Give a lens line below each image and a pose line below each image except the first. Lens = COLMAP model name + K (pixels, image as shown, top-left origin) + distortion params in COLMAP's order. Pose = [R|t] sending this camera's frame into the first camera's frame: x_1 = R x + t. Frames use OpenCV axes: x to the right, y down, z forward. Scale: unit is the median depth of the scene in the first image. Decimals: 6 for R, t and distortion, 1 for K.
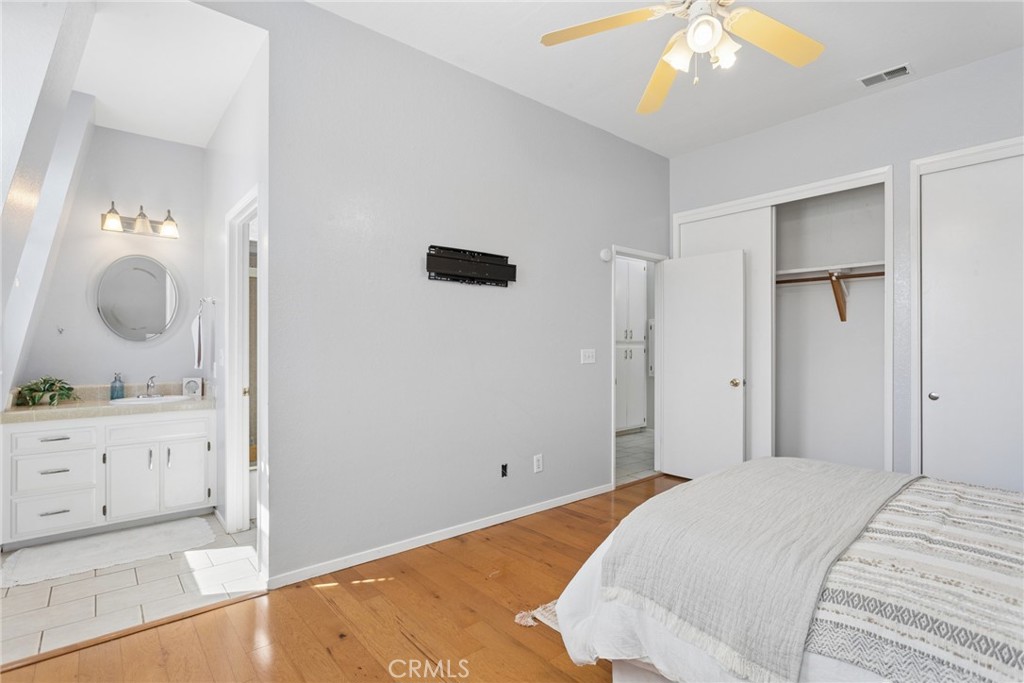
lens RADIAL K [[500.7, 0, 516.1], [0, 500.7, 344.2], [0, 0, 1]] dist [-0.012216, 0.002872]
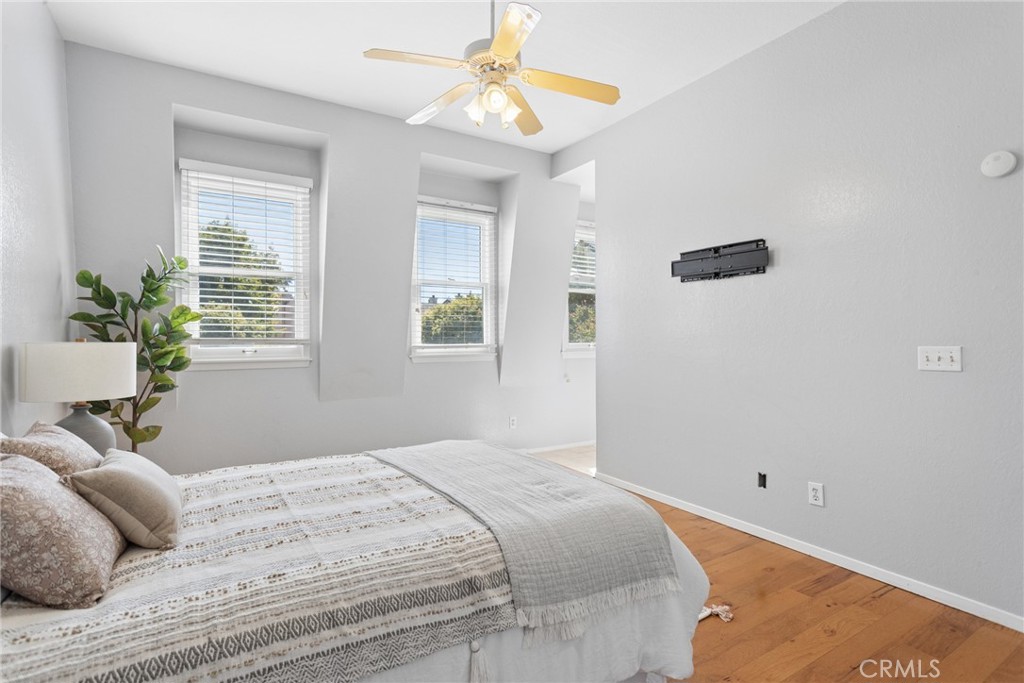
lens RADIAL K [[500.7, 0, 509.7], [0, 500.7, 338.5], [0, 0, 1]] dist [-0.012216, 0.002872]
pose [[-0.161566, -0.000521, -0.986862, 1.450647], [0.005794, 0.999982, -0.001477, -0.001393], [0.986845, -0.005956, -0.161560, 1.102170]]
